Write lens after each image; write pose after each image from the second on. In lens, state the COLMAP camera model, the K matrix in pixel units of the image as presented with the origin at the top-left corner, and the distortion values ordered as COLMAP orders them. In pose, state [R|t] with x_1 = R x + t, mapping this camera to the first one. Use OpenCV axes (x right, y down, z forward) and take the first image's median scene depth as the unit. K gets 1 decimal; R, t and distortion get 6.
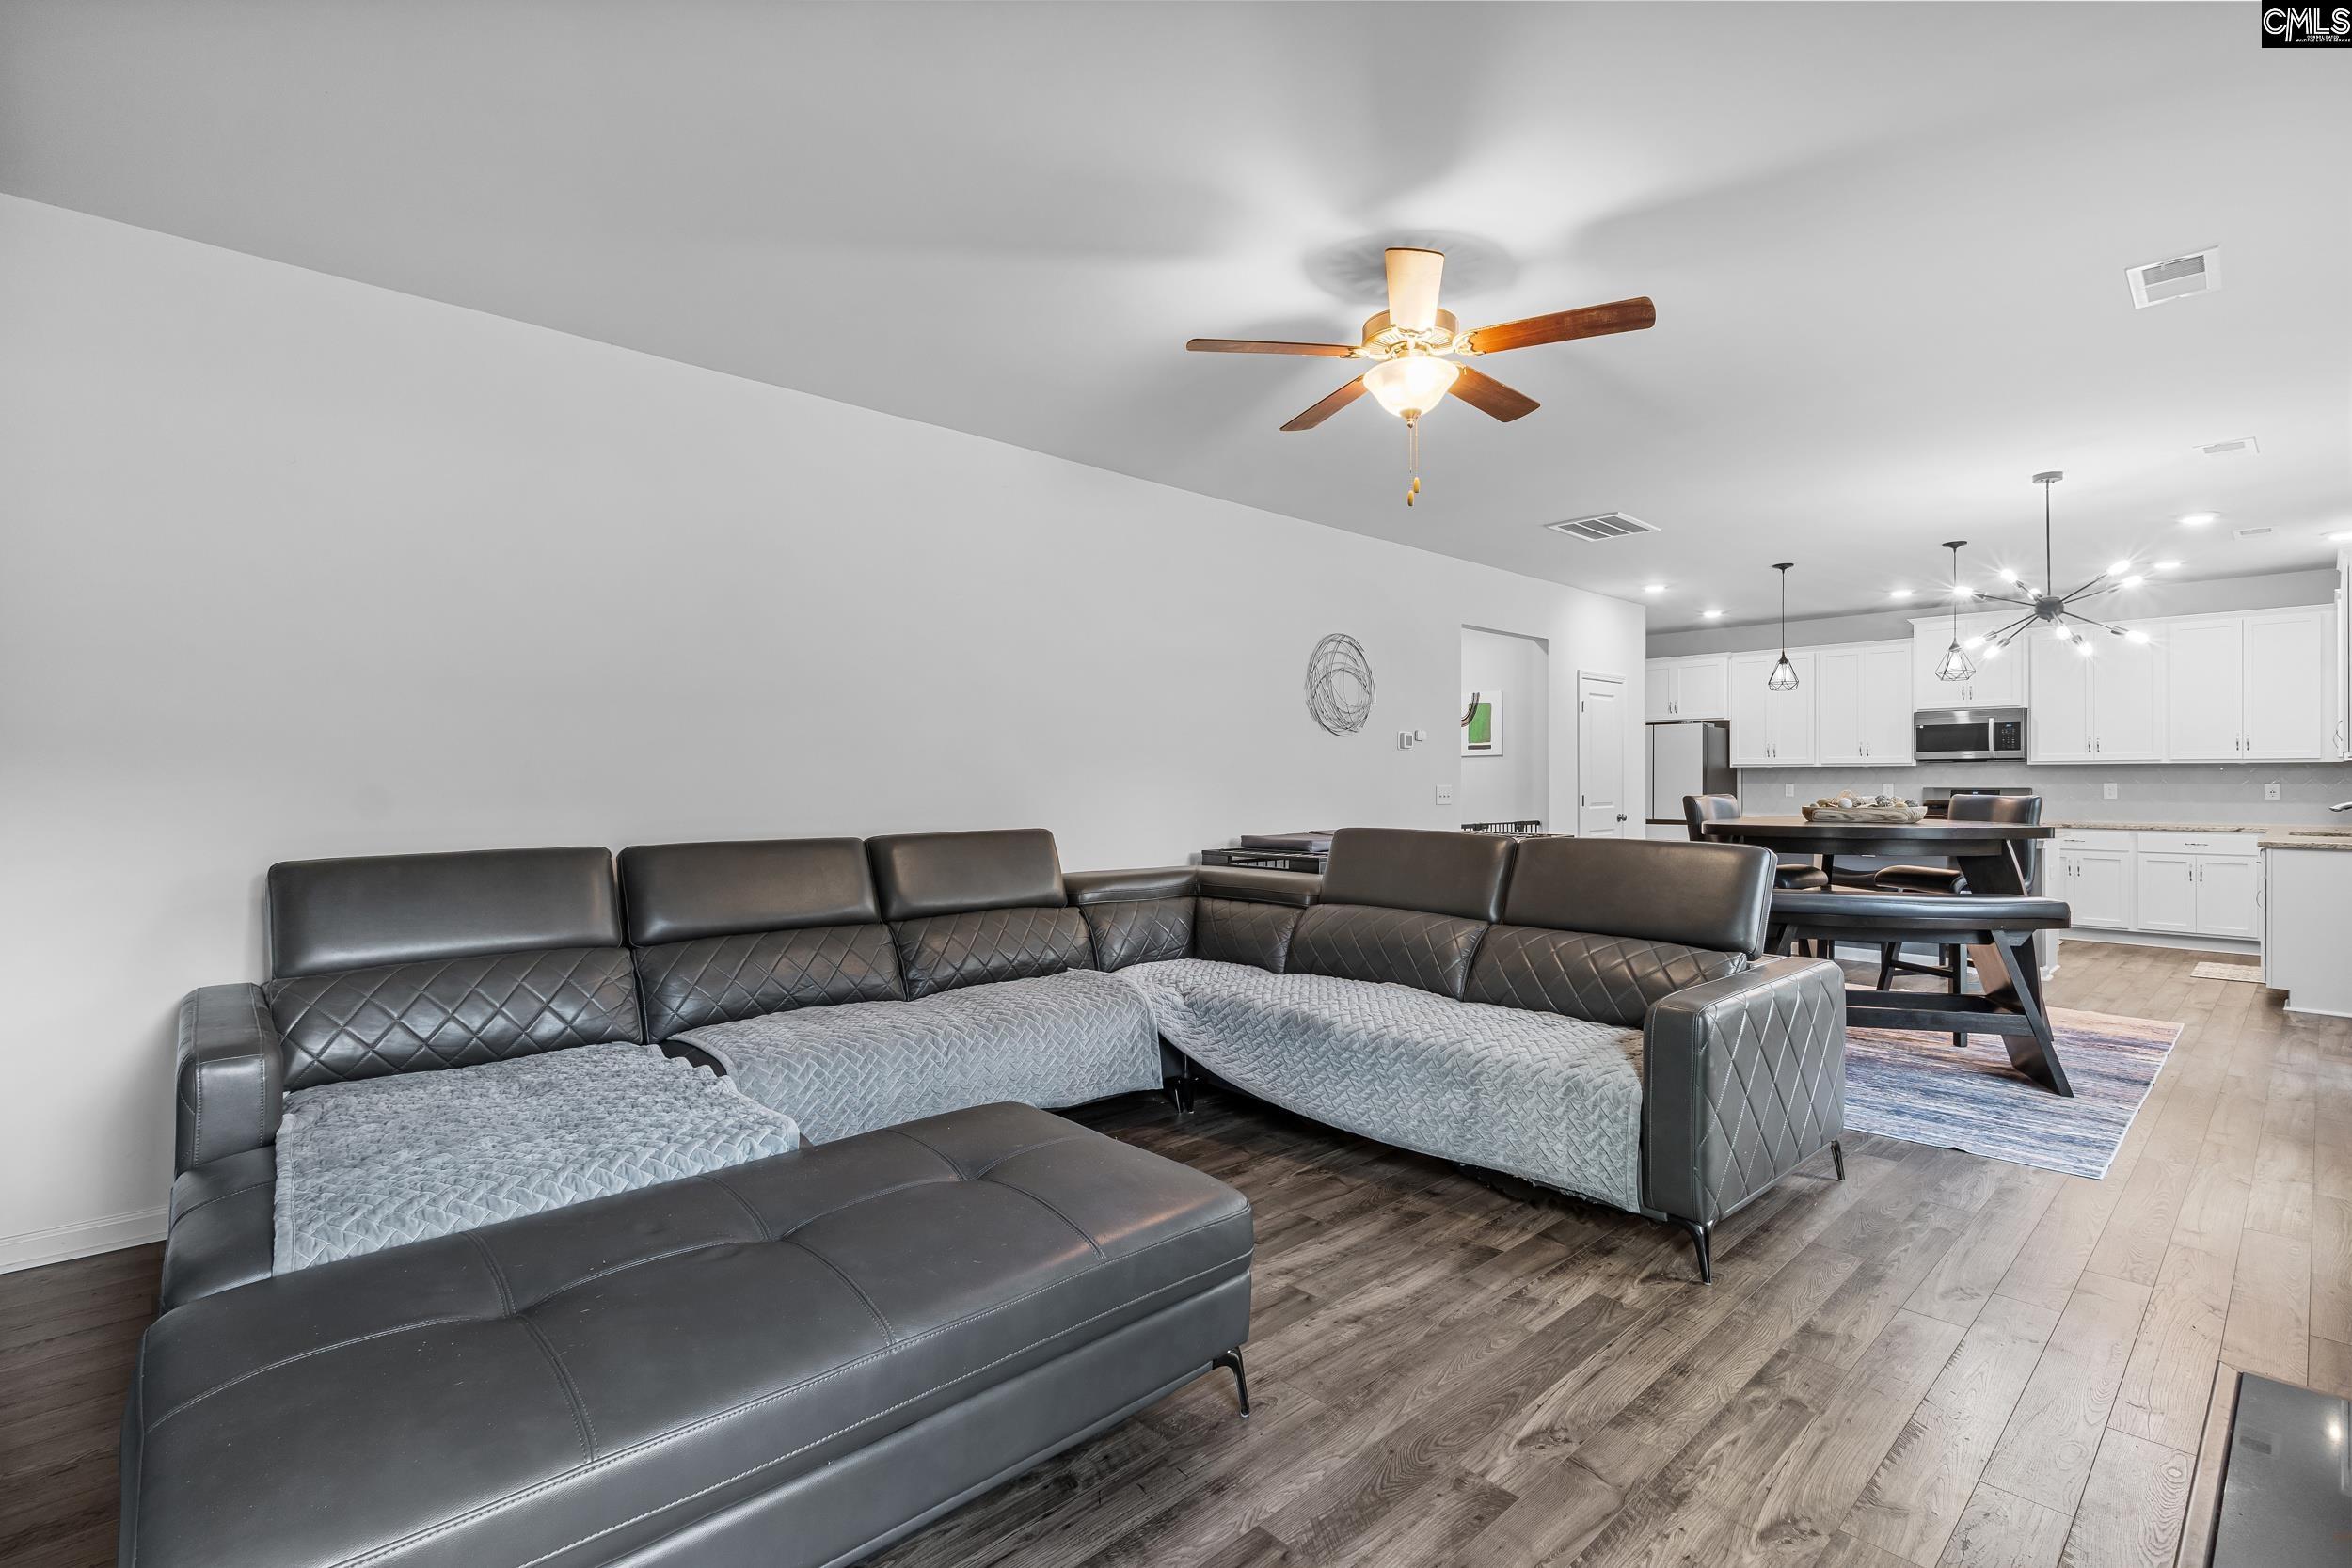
lens RADIAL K [[1078.6, 0, 1172.3], [0, 1078.6, 776.1], [0, 0, 1]] dist [-0.005876, -0.000475]
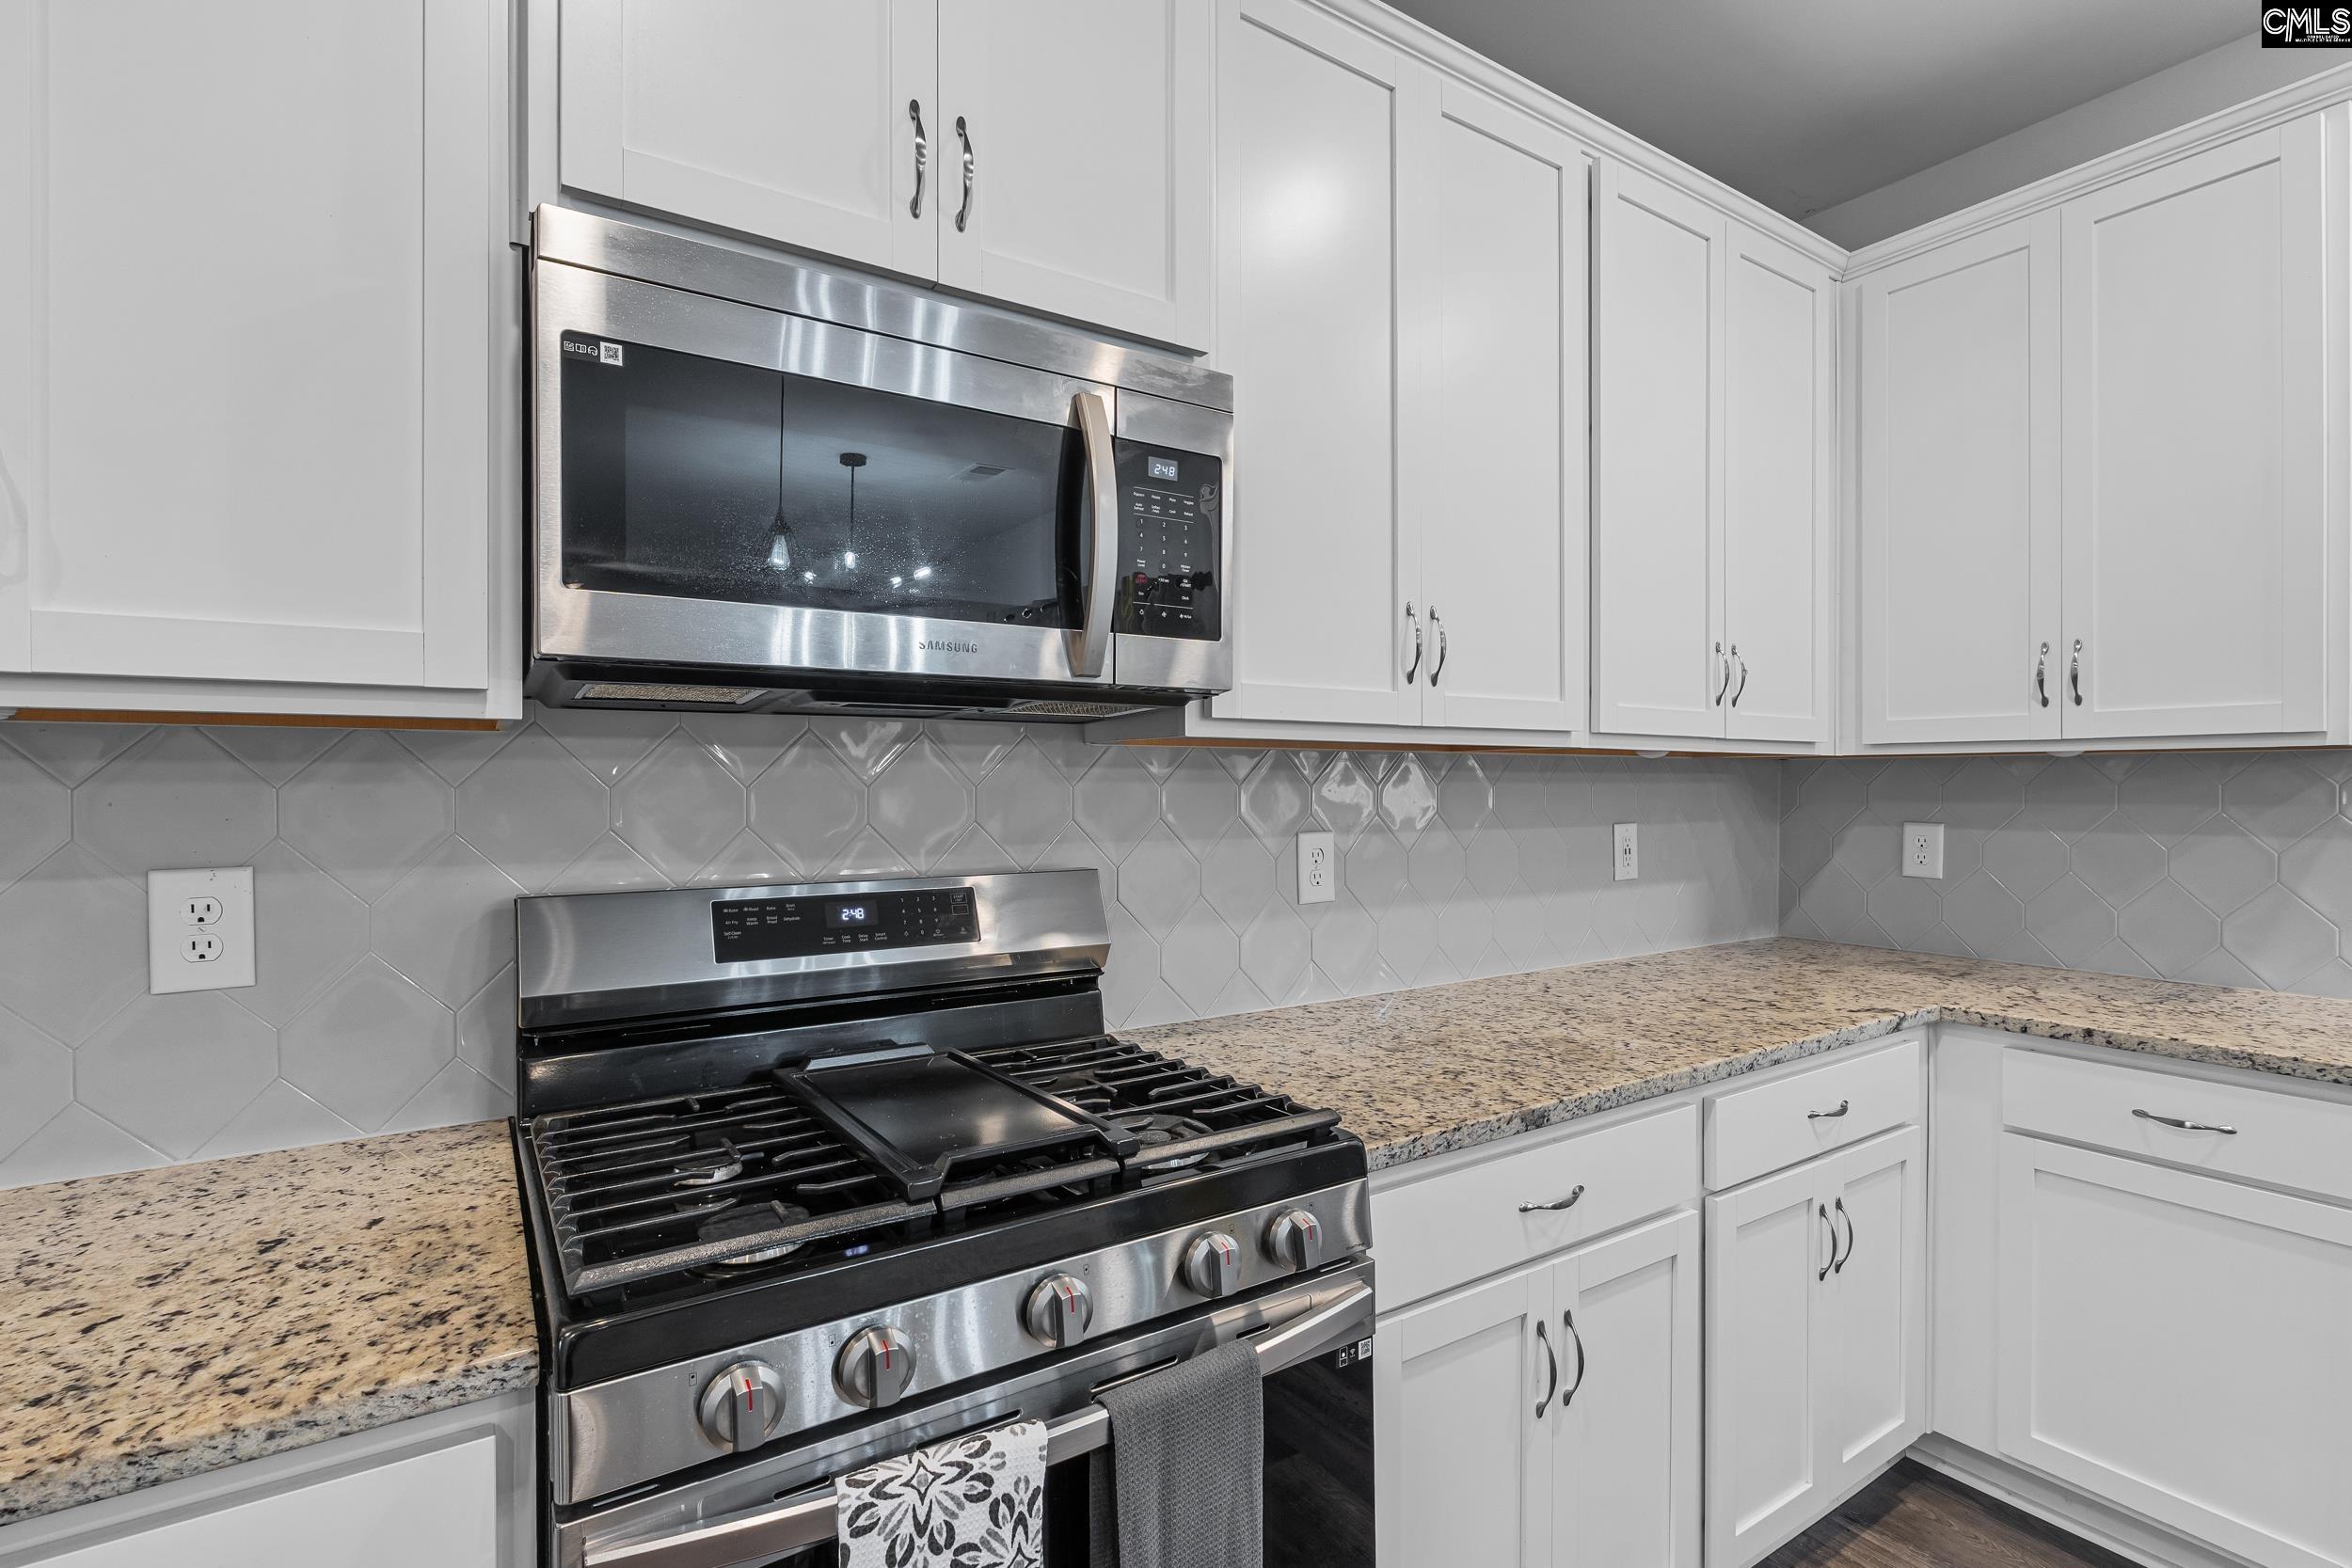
lens RADIAL K [[1094.6, 0, 1180.3], [0, 1094.6, 785.8], [0, 0, 1]] dist [-0.000443, -0.000431]
pose [[0.167441, 0.001498, 0.985881, 0.842235], [-0.000965, 0.999999, -0.001355, -0.003940], [-0.985882, -0.000724, 0.167442, 1.302147]]
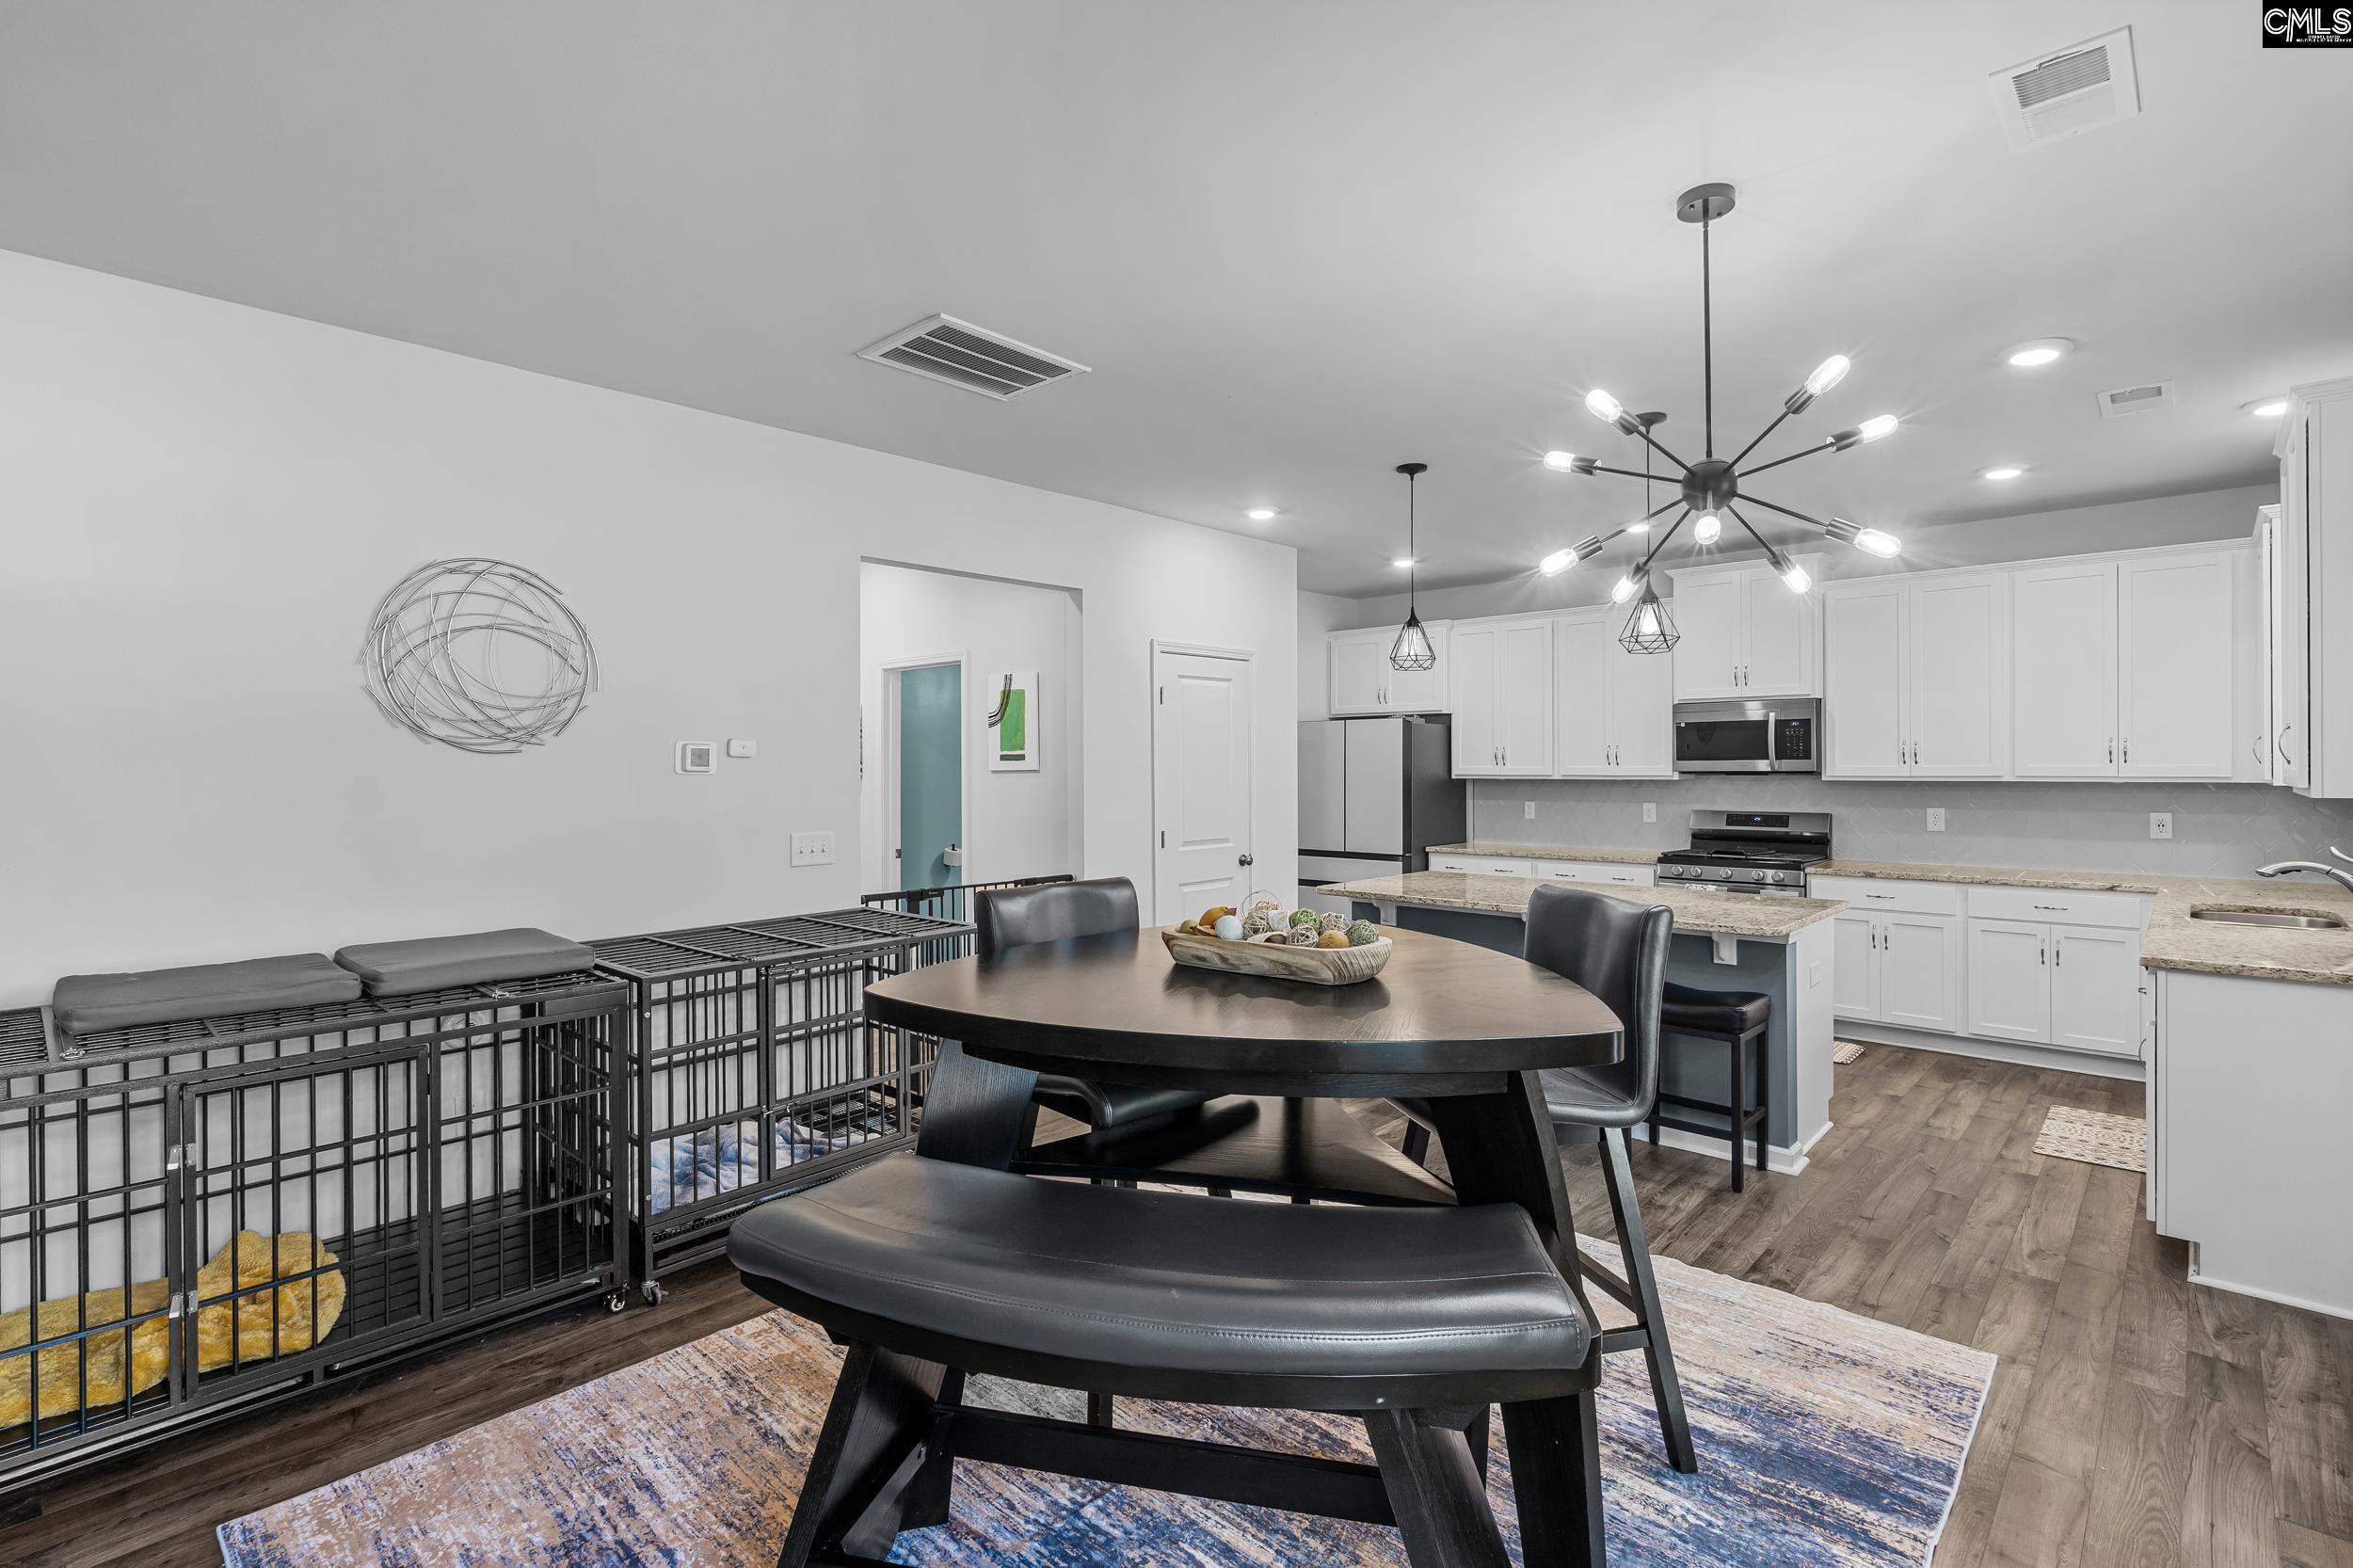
lens RADIAL K [[1090.0, 0, 1173.6], [0, 1090.0, 762.2], [0, 0, 1]] dist [-0.004359, -0.000313]
pose [[0.997950, -0.003346, 0.063907, 0.453434], [0.003398, 0.999994, -0.000706, -0.031075], [-0.063904, 0.000921, 0.997956, 0.446408]]
